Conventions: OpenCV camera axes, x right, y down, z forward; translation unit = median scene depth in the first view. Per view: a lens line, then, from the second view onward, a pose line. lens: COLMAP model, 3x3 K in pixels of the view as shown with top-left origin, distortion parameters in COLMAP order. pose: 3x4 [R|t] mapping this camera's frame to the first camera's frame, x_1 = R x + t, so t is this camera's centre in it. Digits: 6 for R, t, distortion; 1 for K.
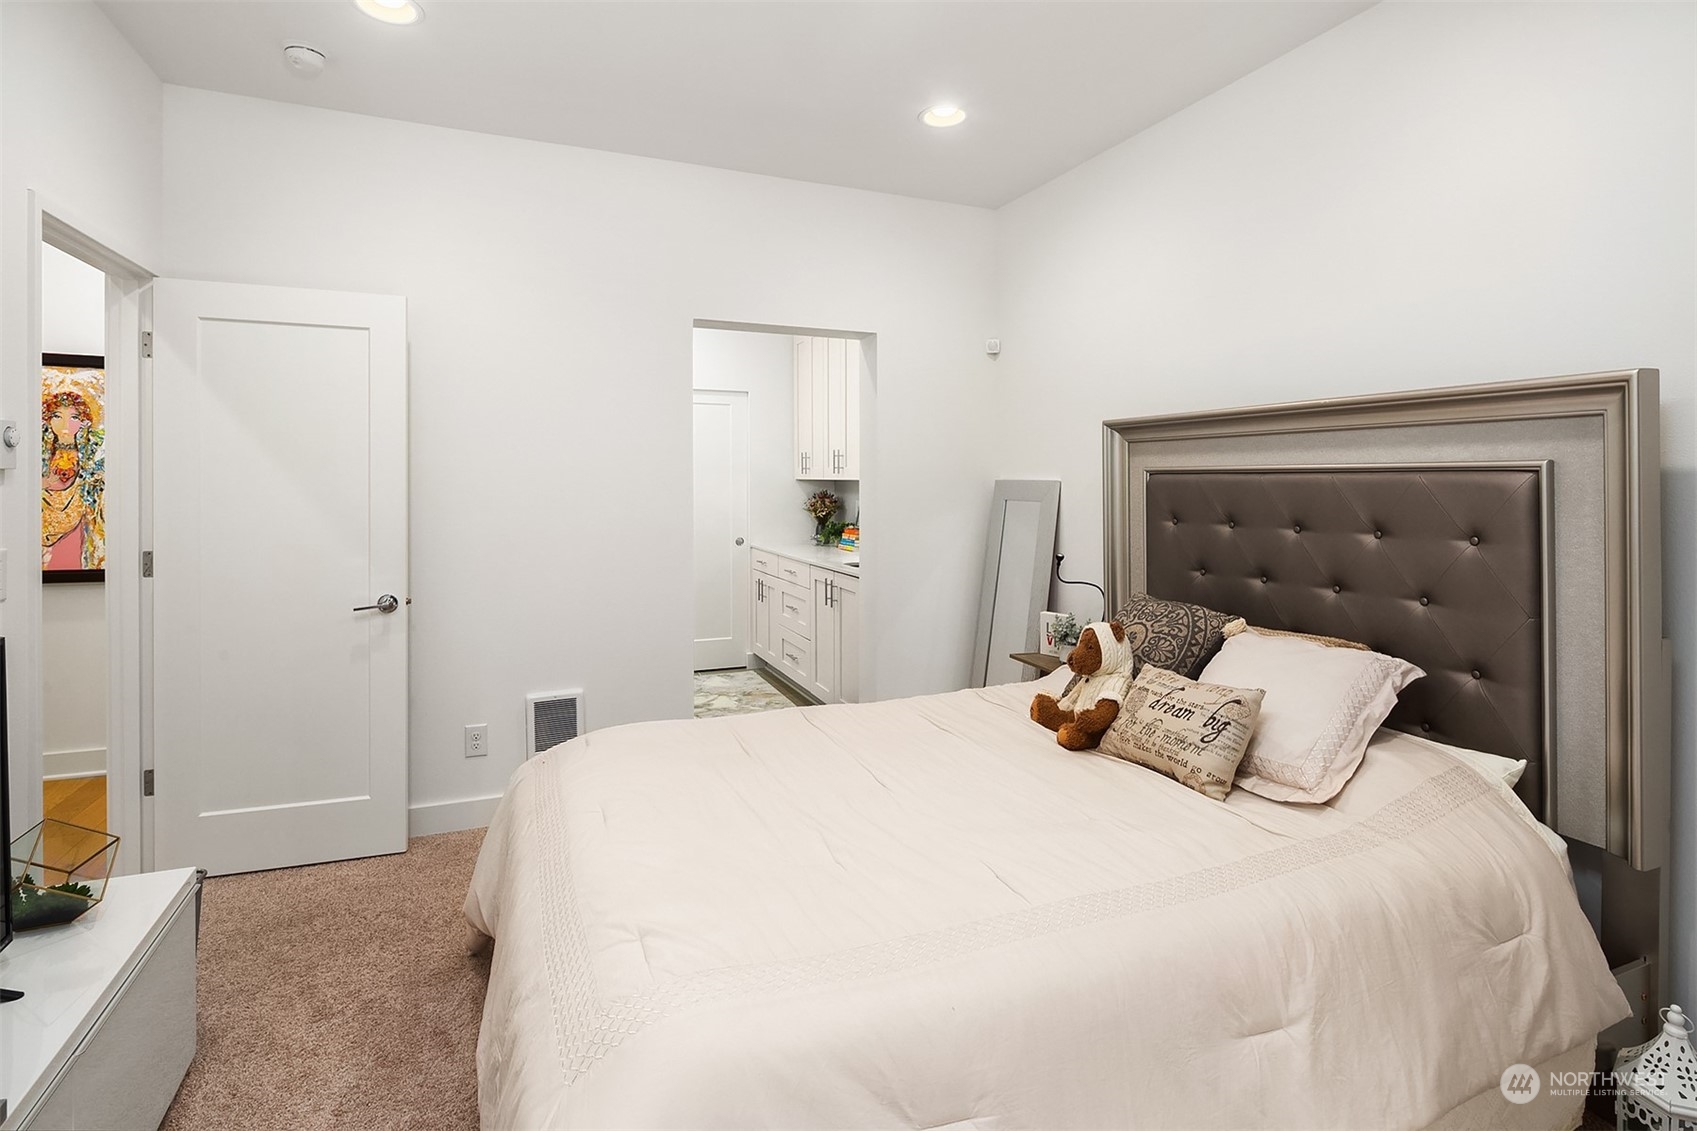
lens RADIAL K [[826.5, 0, 852.8], [0, 826.5, 565.3], [0, 0, 1]] dist [0.001814, 0.000226]
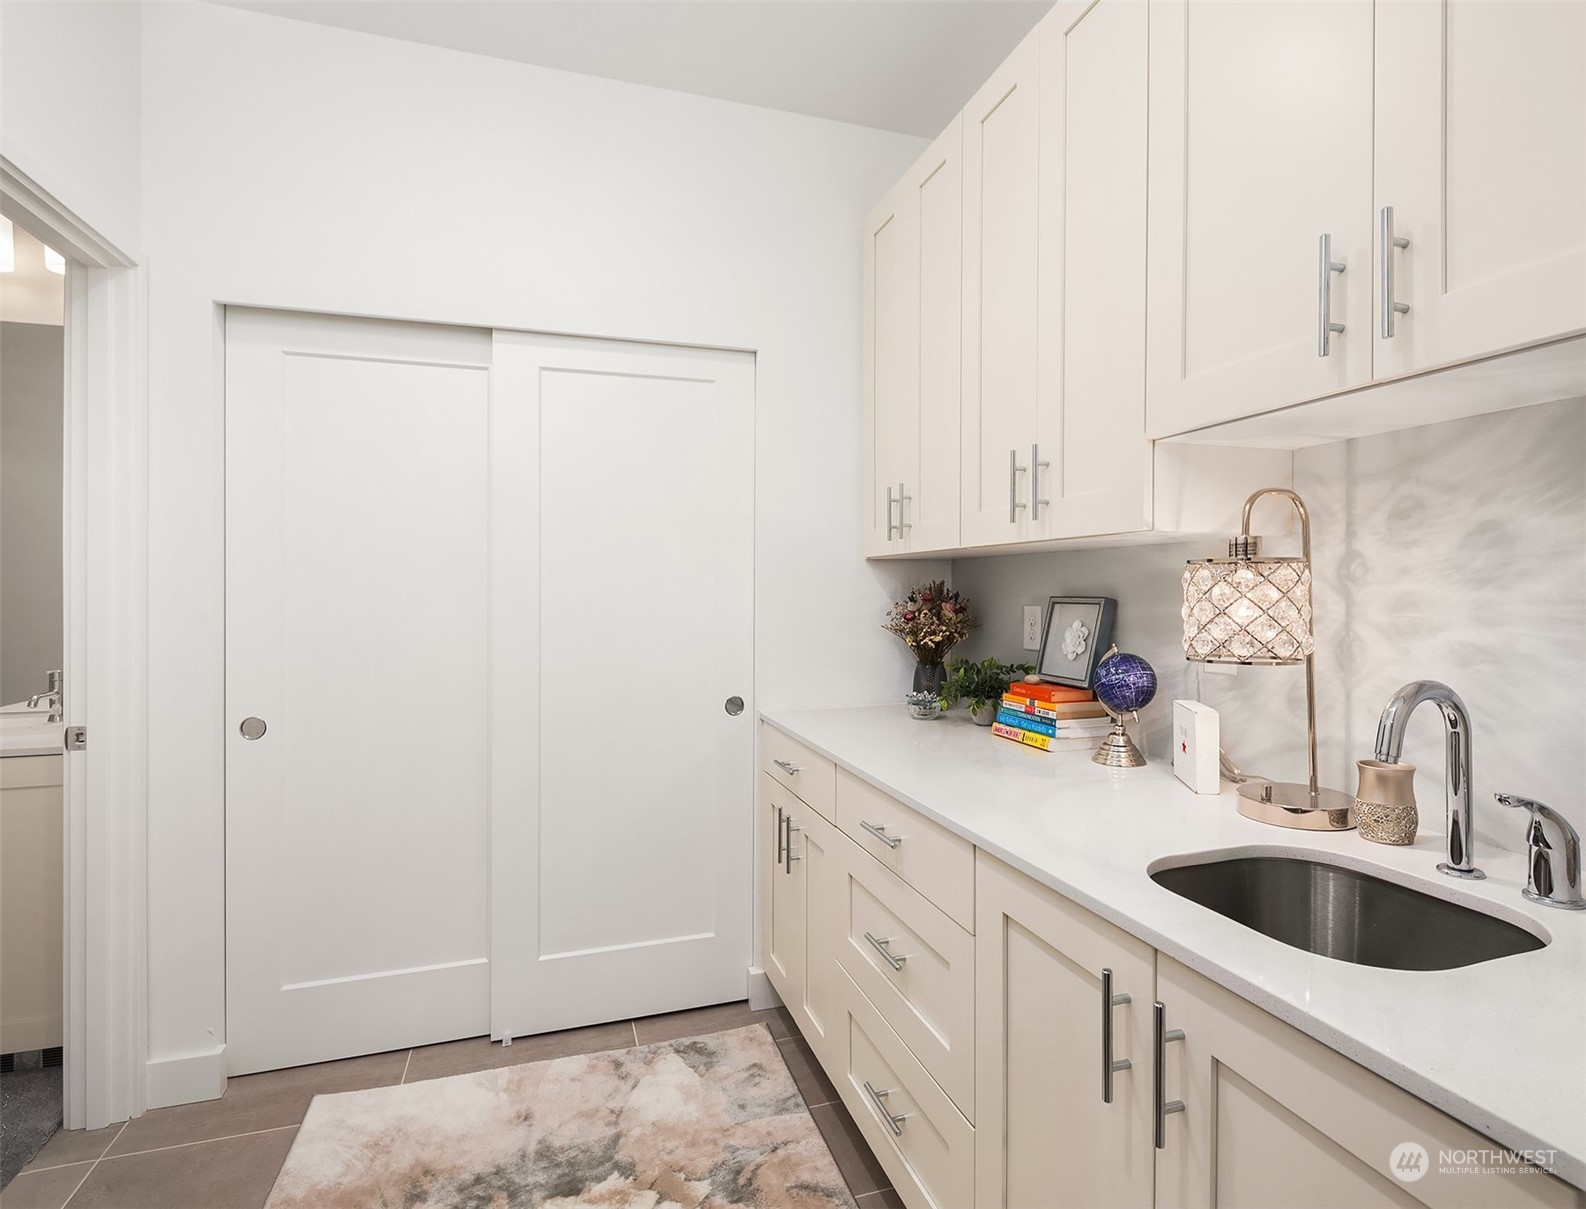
lens RADIAL K [[803.3, 0, 792.4], [0, 803.3, 605.9], [0, 0, 1]] dist [0.006121, 0.000533]
pose [[0.996028, -0.005512, -0.088871, -0.071624], [-0.001800, 0.996632, -0.081987, -0.046528], [0.089023, 0.081822, 0.992663, 0.599622]]
